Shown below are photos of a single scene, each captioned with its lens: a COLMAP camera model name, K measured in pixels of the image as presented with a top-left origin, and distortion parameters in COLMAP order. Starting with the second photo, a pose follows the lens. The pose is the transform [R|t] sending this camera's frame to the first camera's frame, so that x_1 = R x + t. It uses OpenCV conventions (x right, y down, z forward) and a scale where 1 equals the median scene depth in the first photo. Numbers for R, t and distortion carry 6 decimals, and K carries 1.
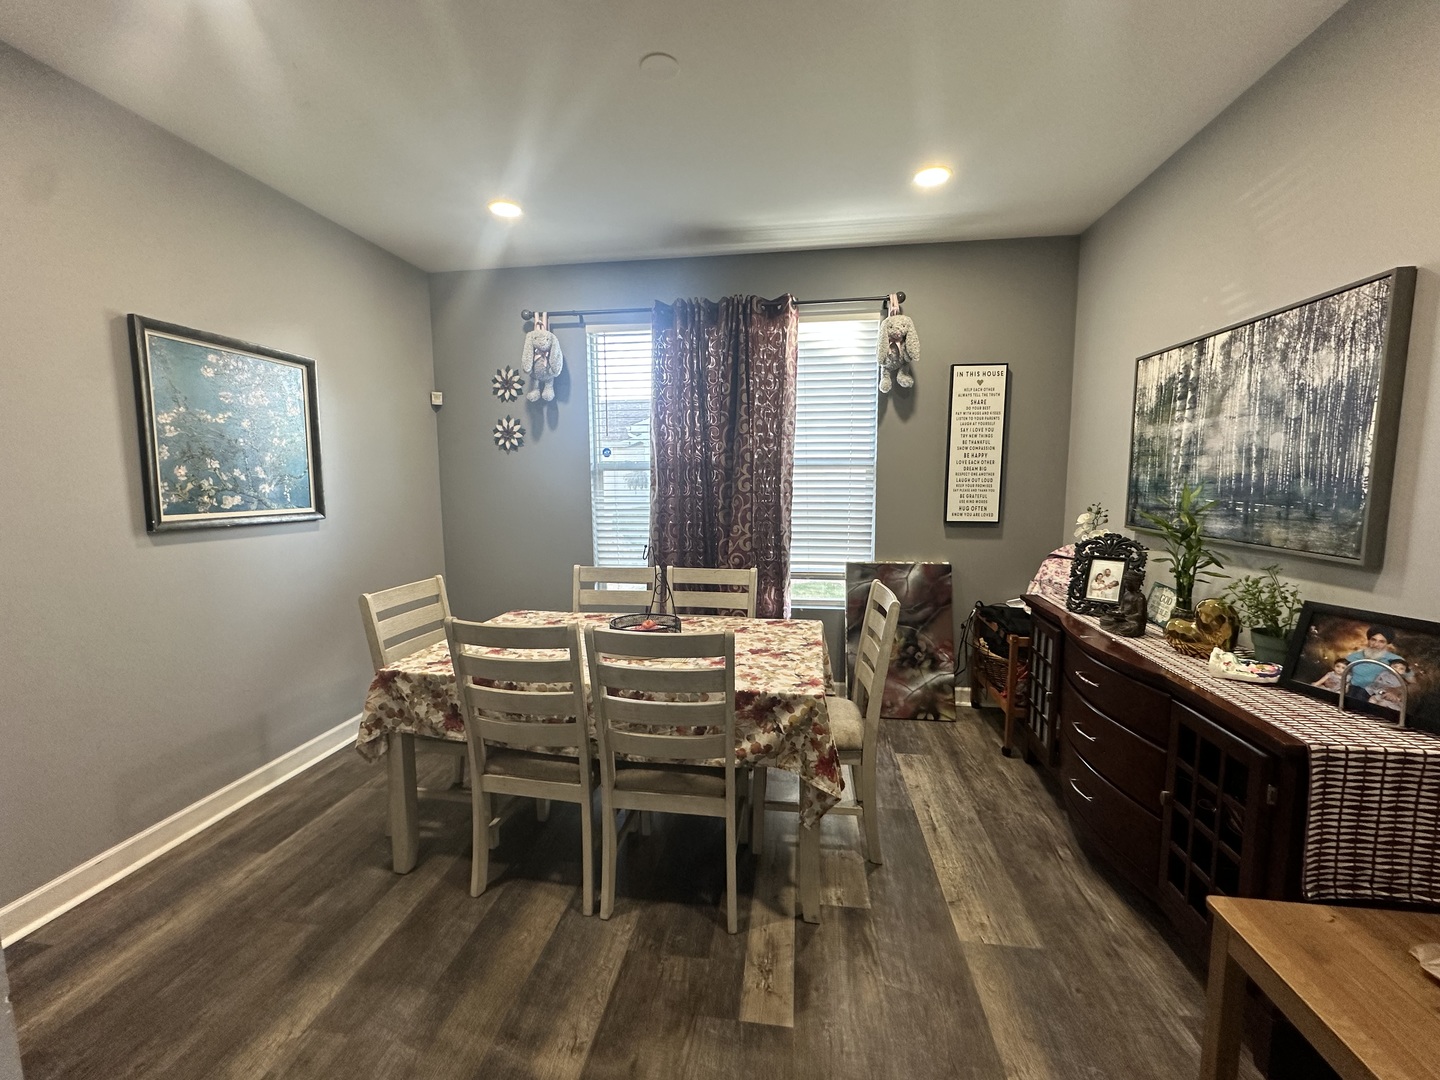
lens RADIAL K [[574.1, 0, 718.9], [0, 574.1, 534.3], [0, 0, 1]] dist [-0.002107, 0.000505]
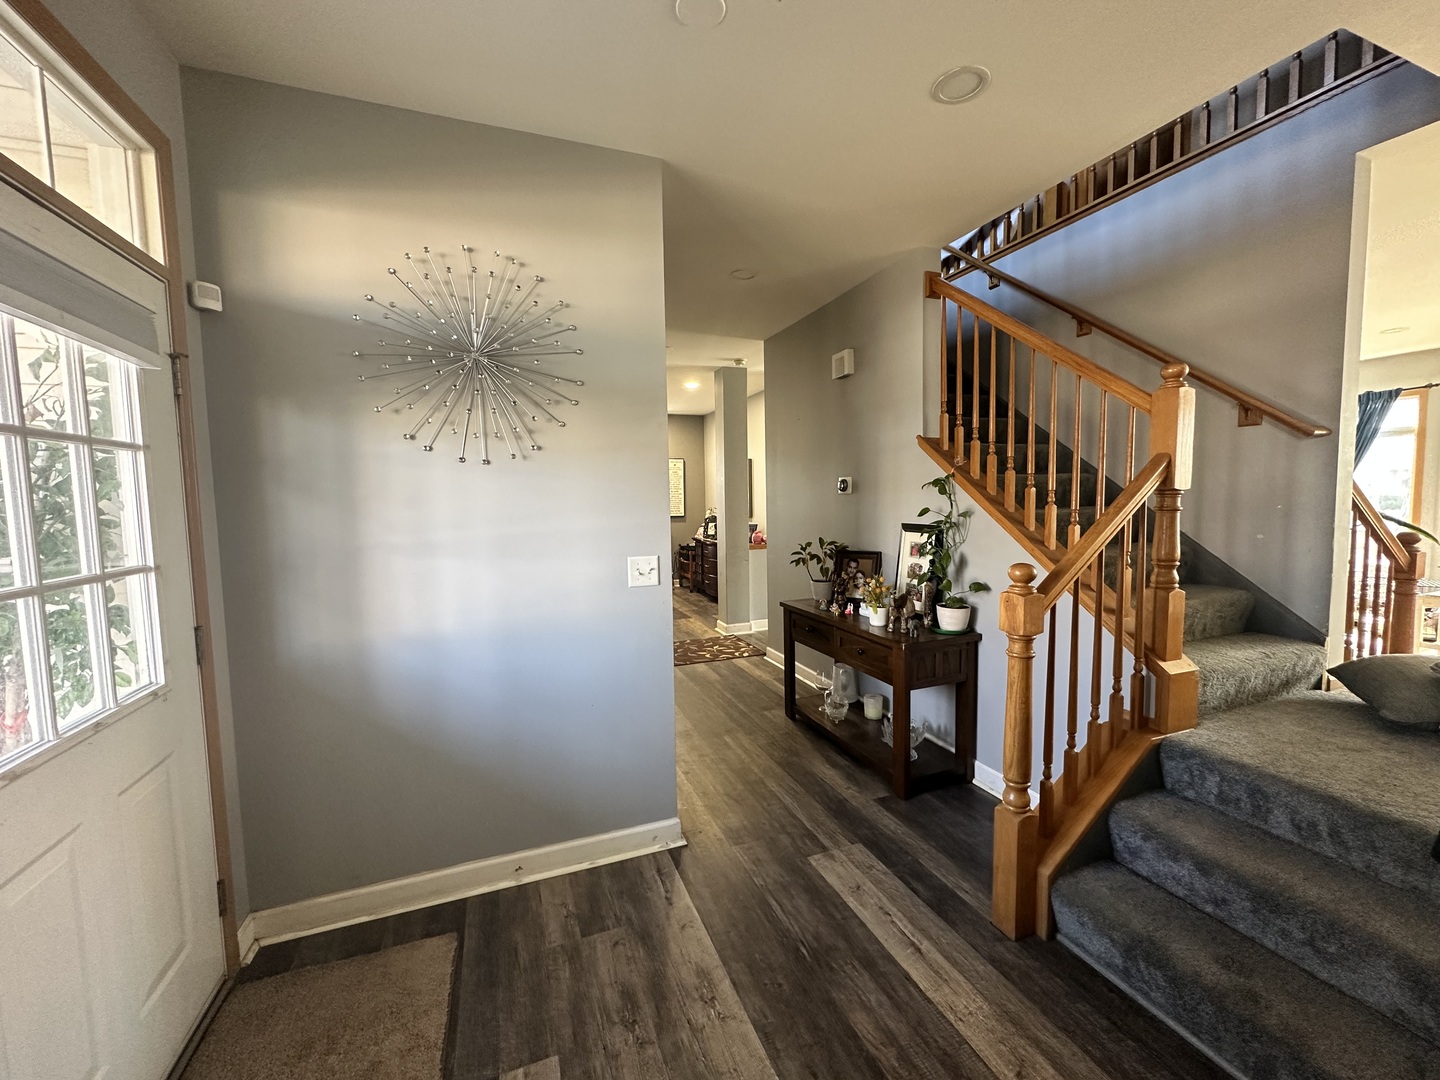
lens RADIAL K [[574.1, 0, 720.3], [0, 574.1, 538.7], [0, 0, 1]] dist [-0.002107, 0.000505]
pose [[0.876388, -0.050029, 0.479000, -0.807900], [0.059694, 0.998204, -0.004959, 0.132549], [-0.477892, 0.032939, 0.877801, -1.759749]]
